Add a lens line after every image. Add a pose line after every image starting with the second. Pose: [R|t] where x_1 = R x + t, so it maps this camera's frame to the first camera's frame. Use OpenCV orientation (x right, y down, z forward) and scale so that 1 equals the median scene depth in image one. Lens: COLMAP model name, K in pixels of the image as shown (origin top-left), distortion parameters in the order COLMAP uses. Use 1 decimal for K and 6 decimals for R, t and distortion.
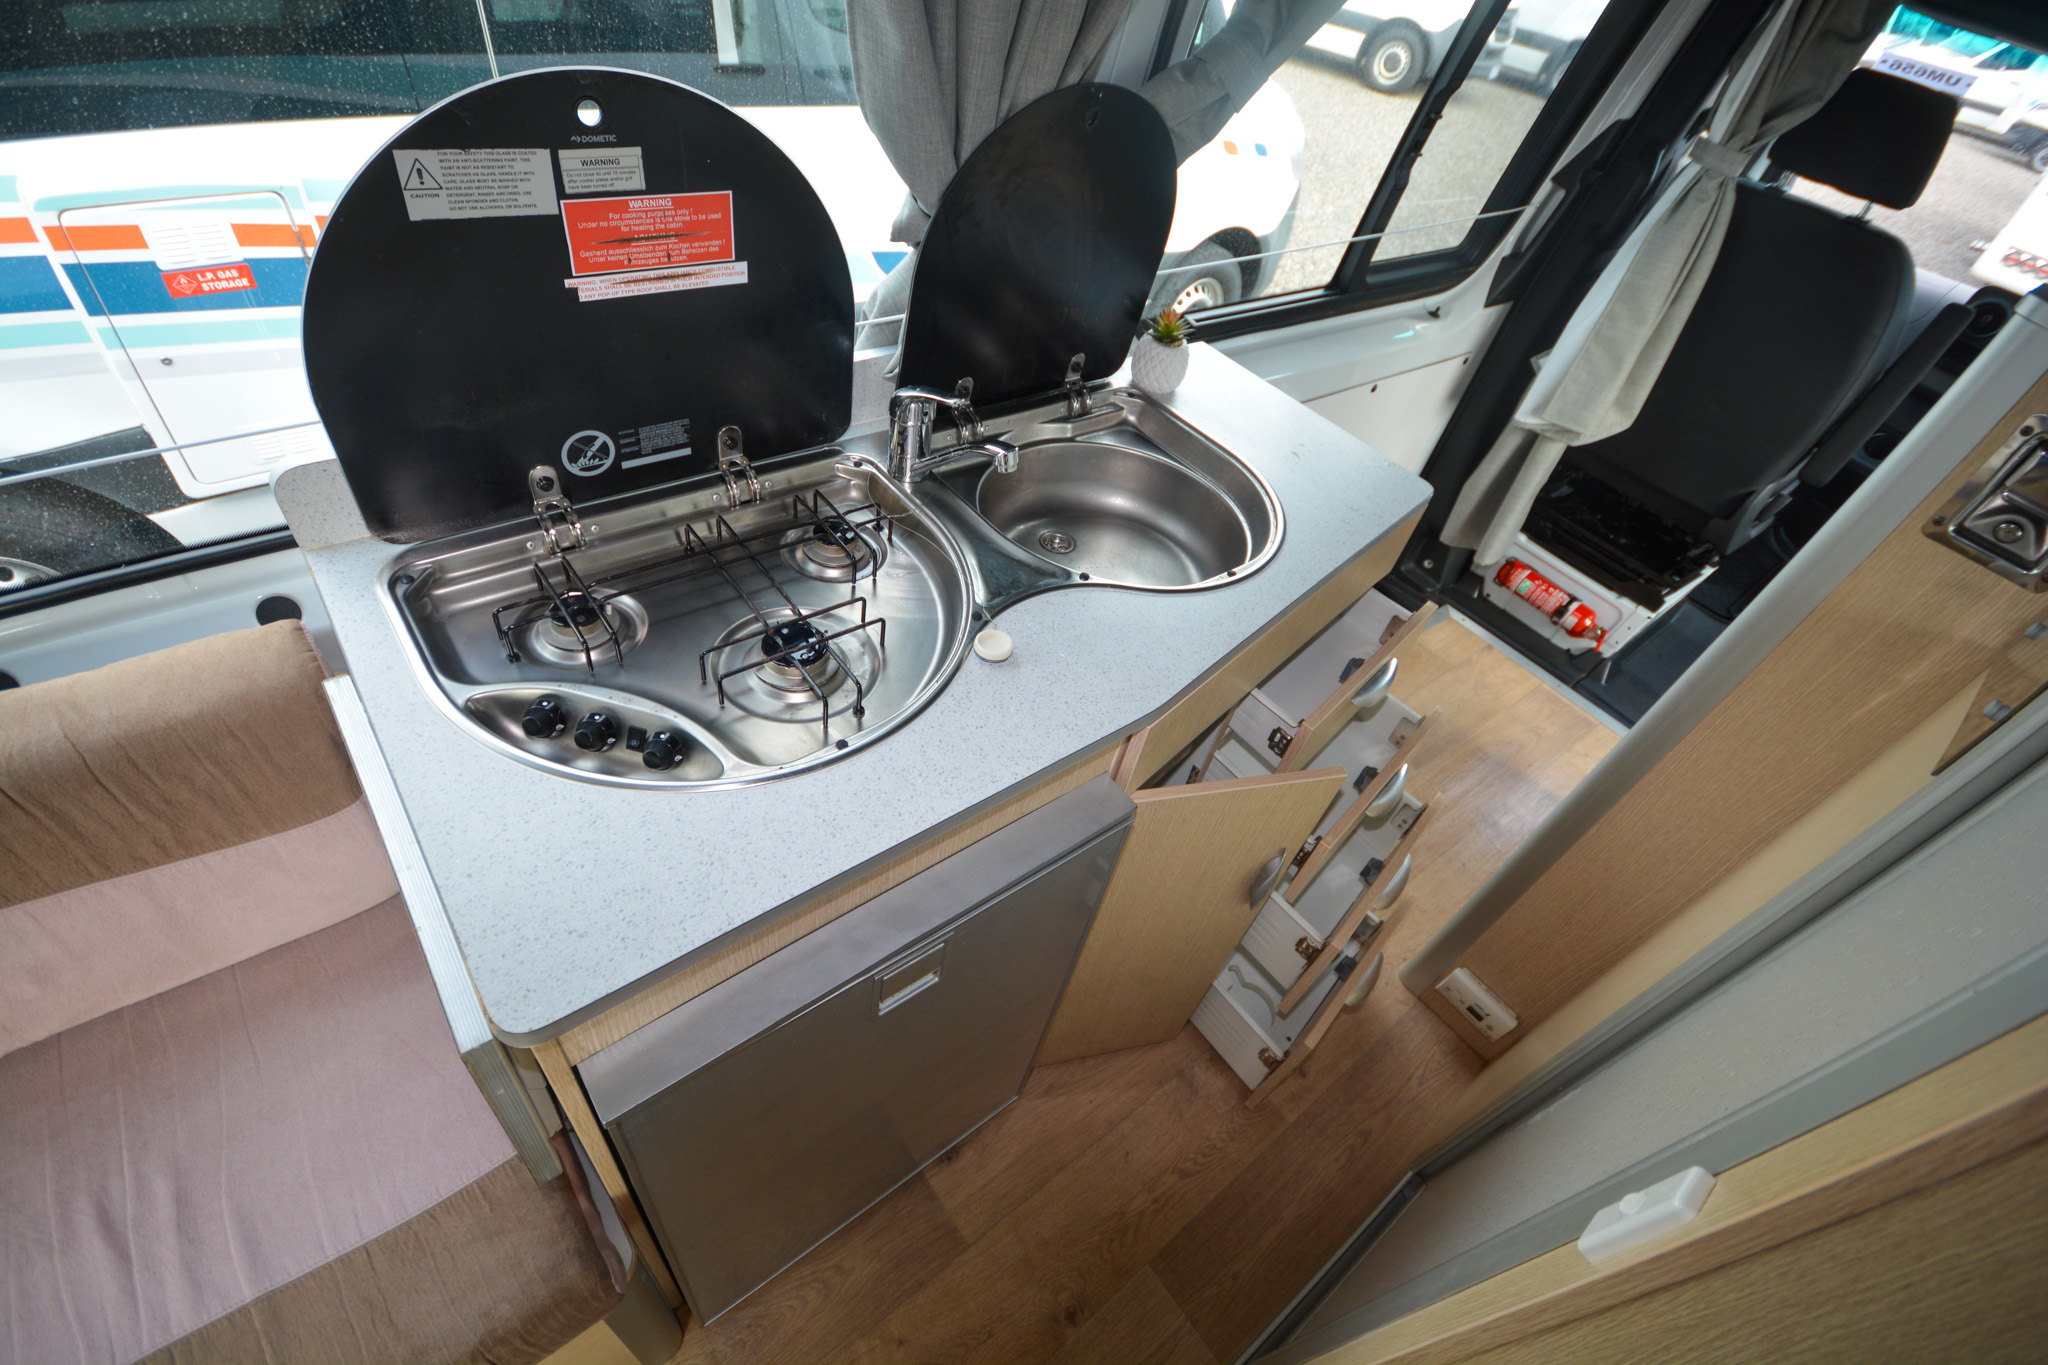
lens RADIAL K [[892.0, 0, 1021.3], [0, 892.0, 686.9], [0, 0, 1]] dist [0.016375, -0.017669]
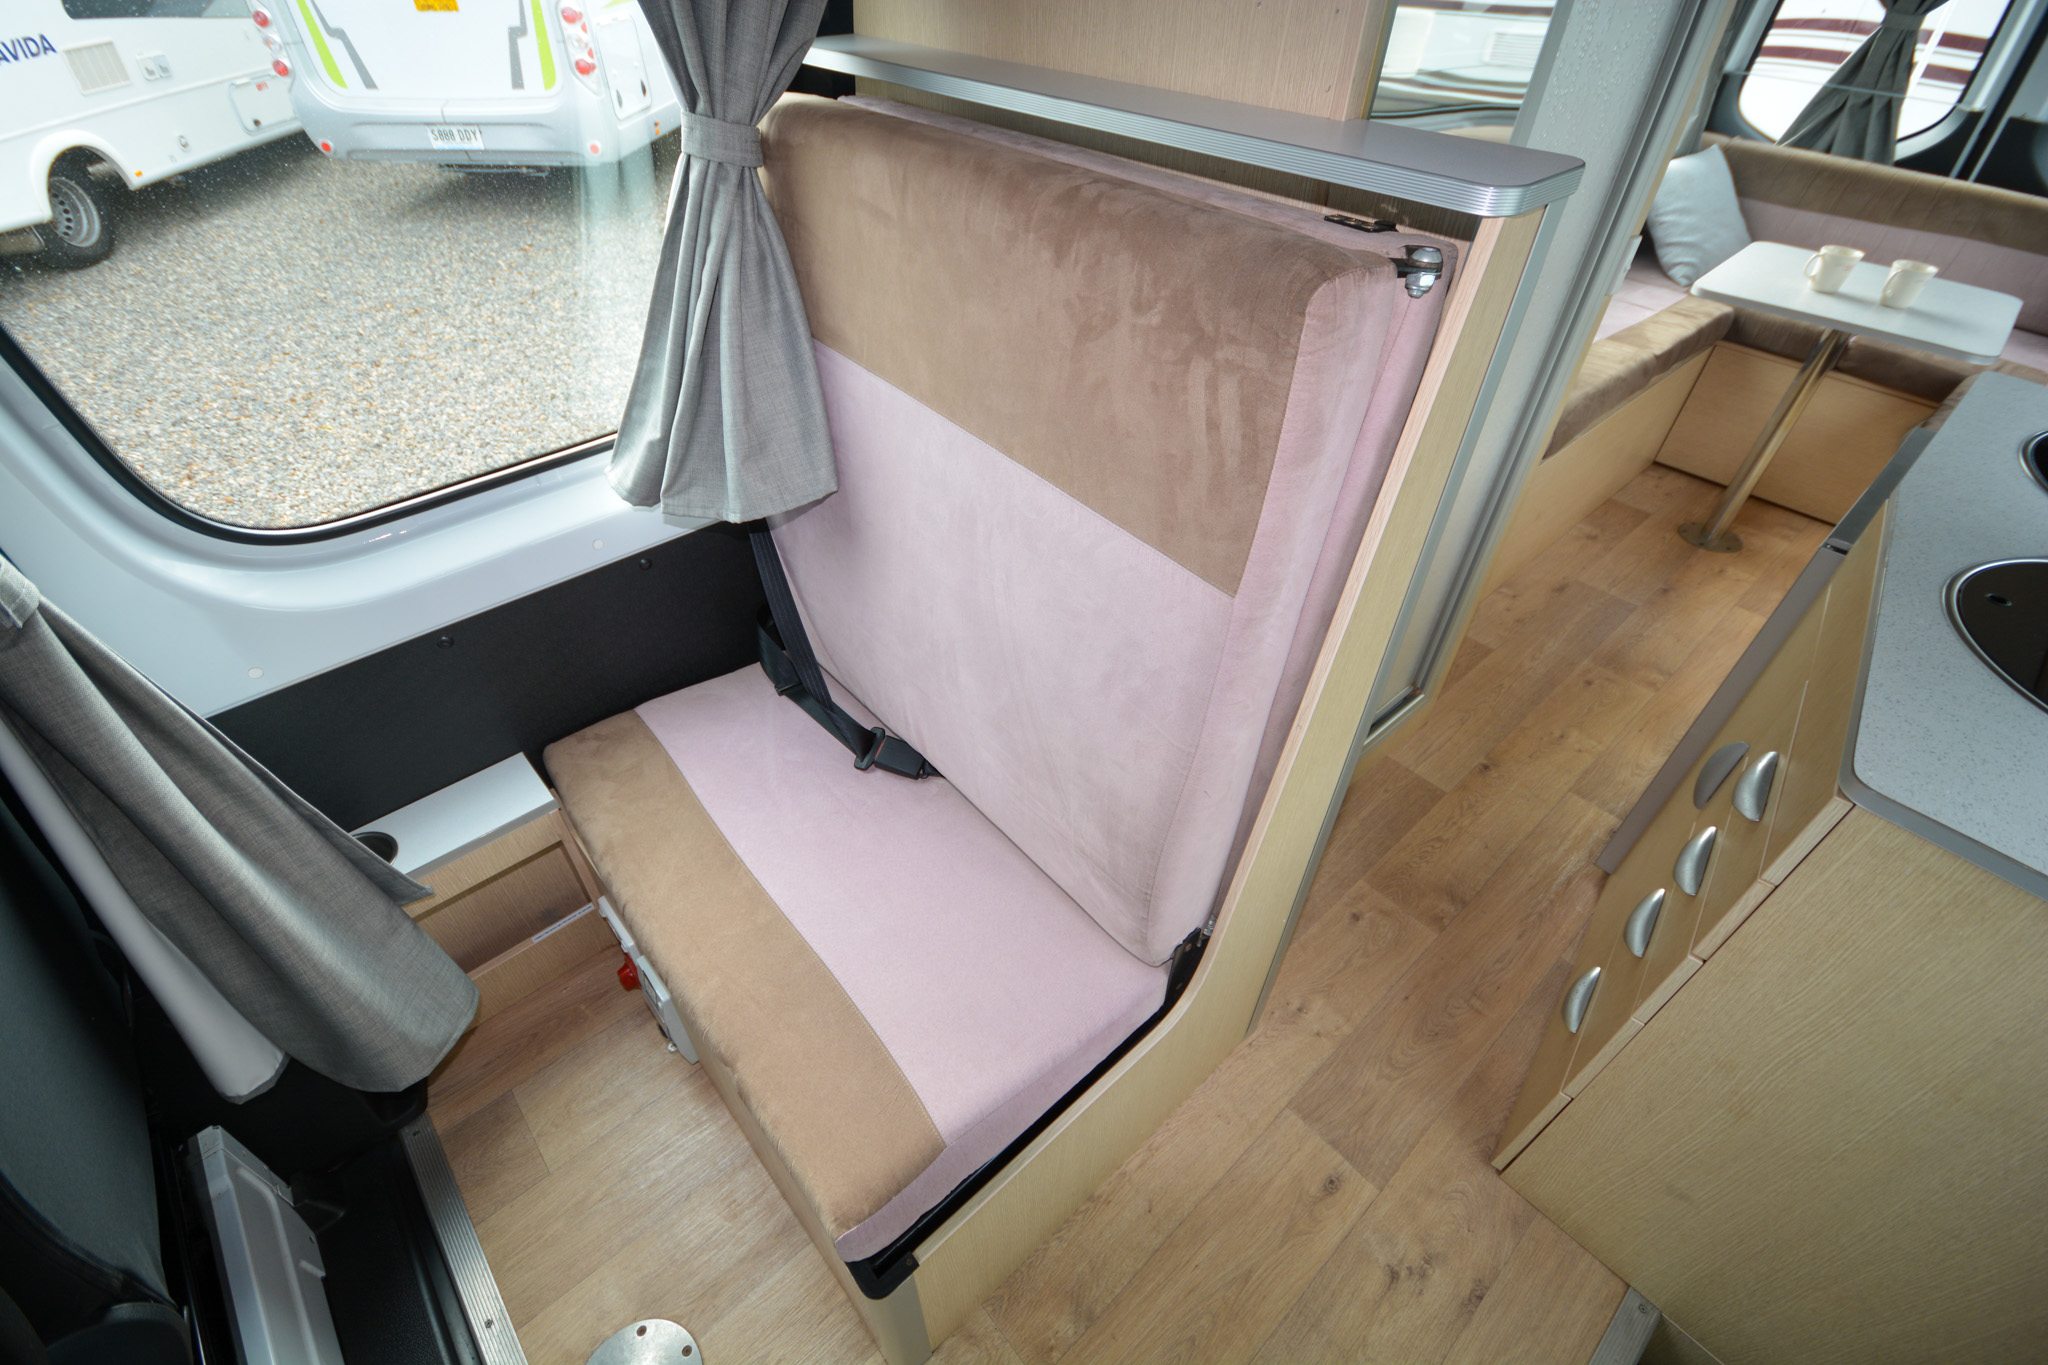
lens RADIAL K [[894.3, 0, 1019.3], [0, 894.3, 687.7], [0, 0, 1]] dist [0.014976, -0.016526]
pose [[-0.985469, -0.076138, -0.151834, 1.407134], [-0.156412, 0.058258, 0.985972, -0.936224], [-0.066224, 0.995394, -0.069321, 1.274755]]
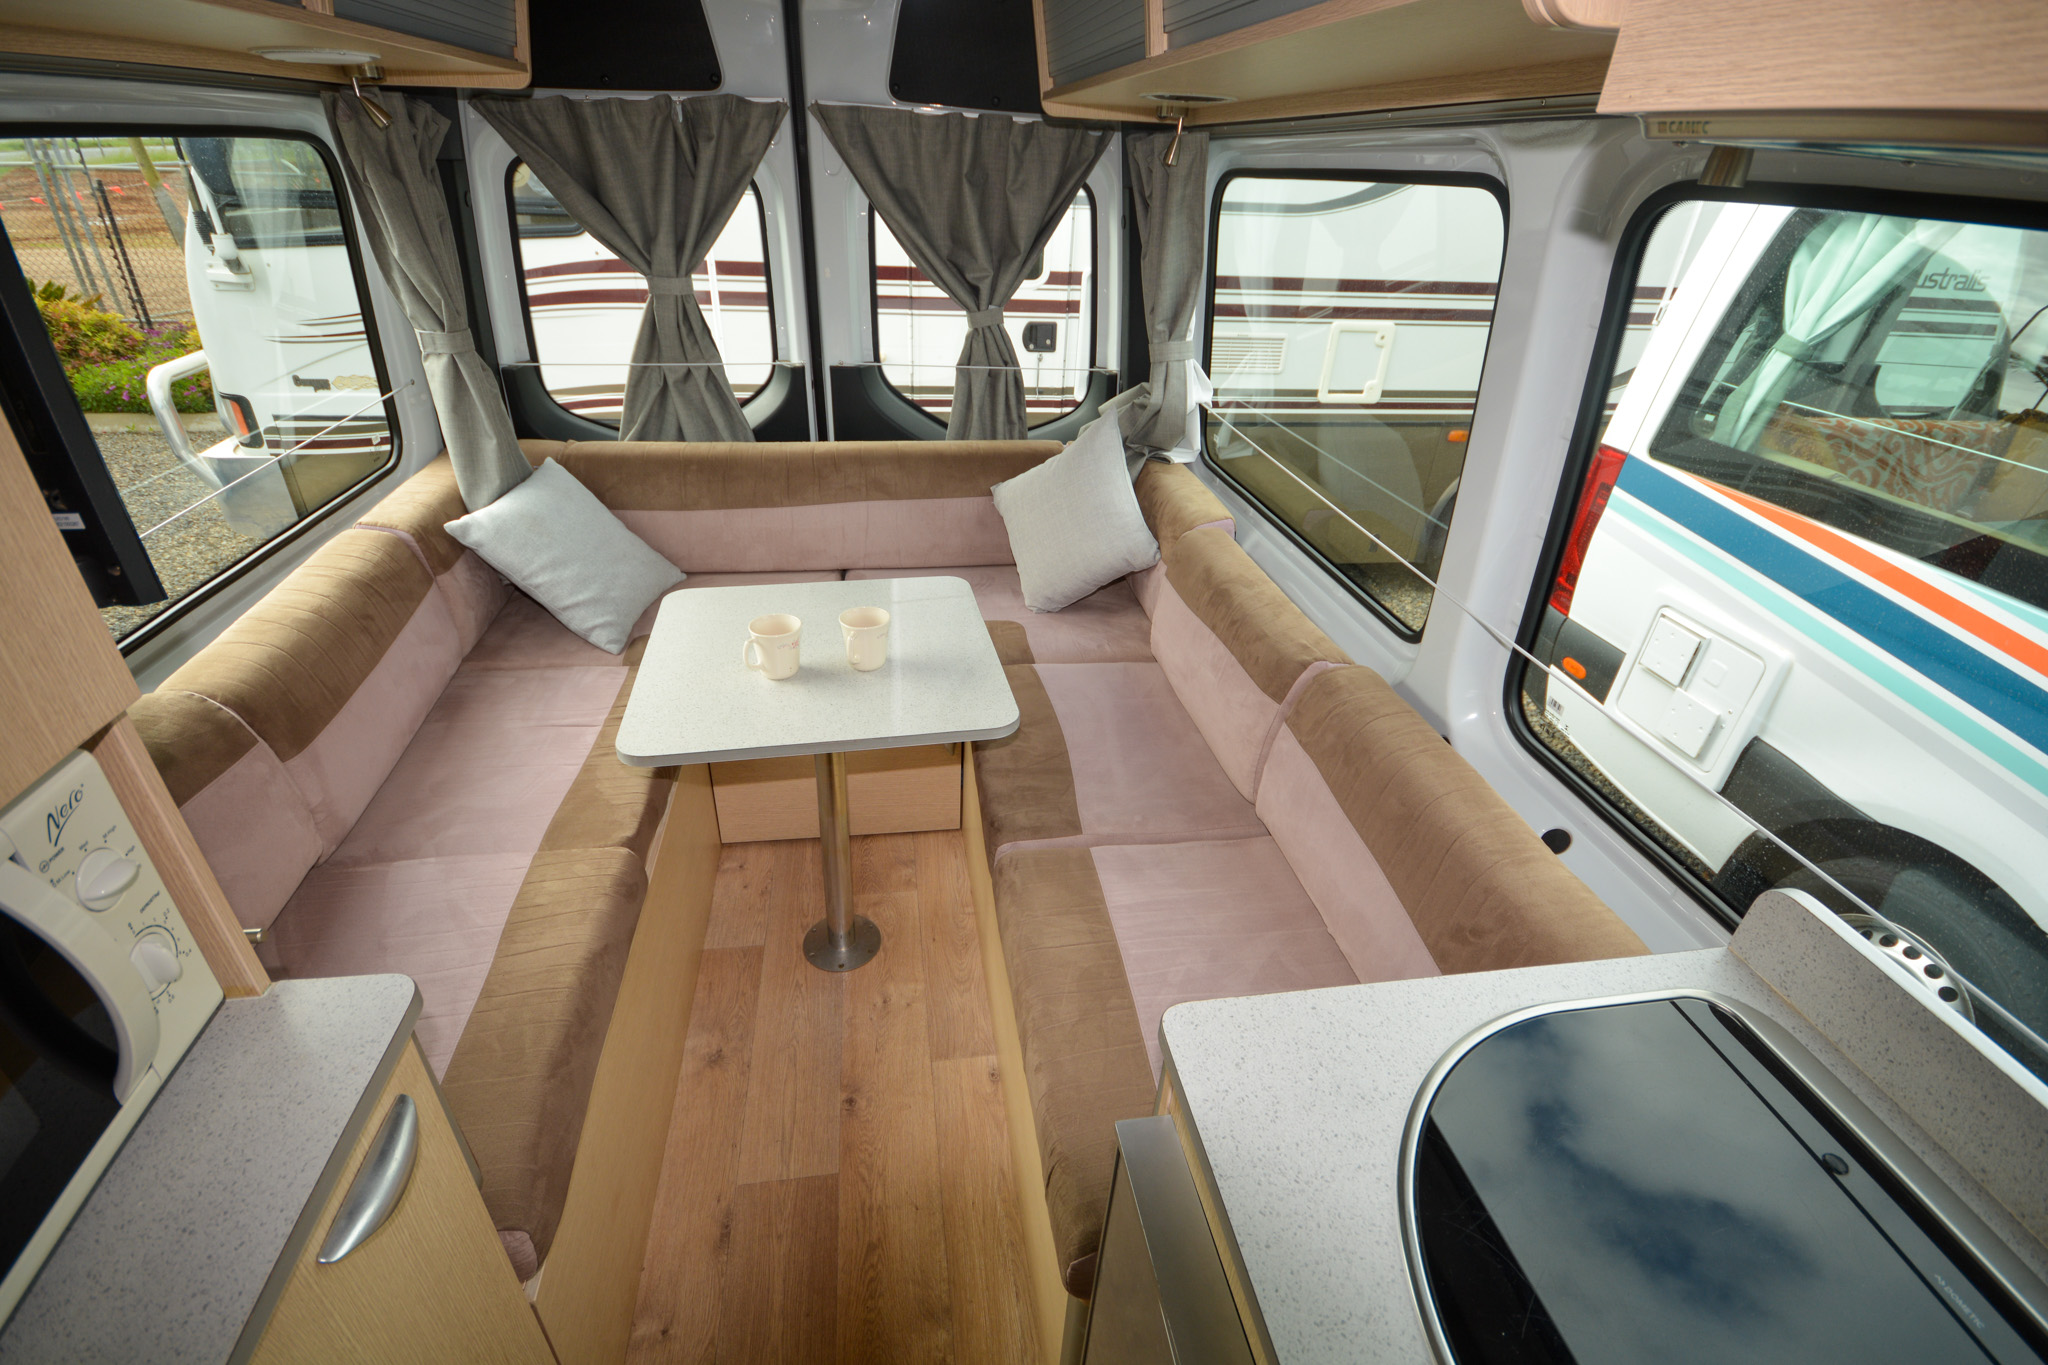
lens RADIAL K [[908.4, 0, 1019.7], [0, 908.4, 684.6], [0, 0, 1]] dist [-0.011159, -0.001263]
pose [[-0.478508, 0.286890, -0.829894, 0.278300], [-0.691120, 0.459949, 0.557494, -0.255772], [0.541649, 0.840322, -0.021814, 0.277391]]
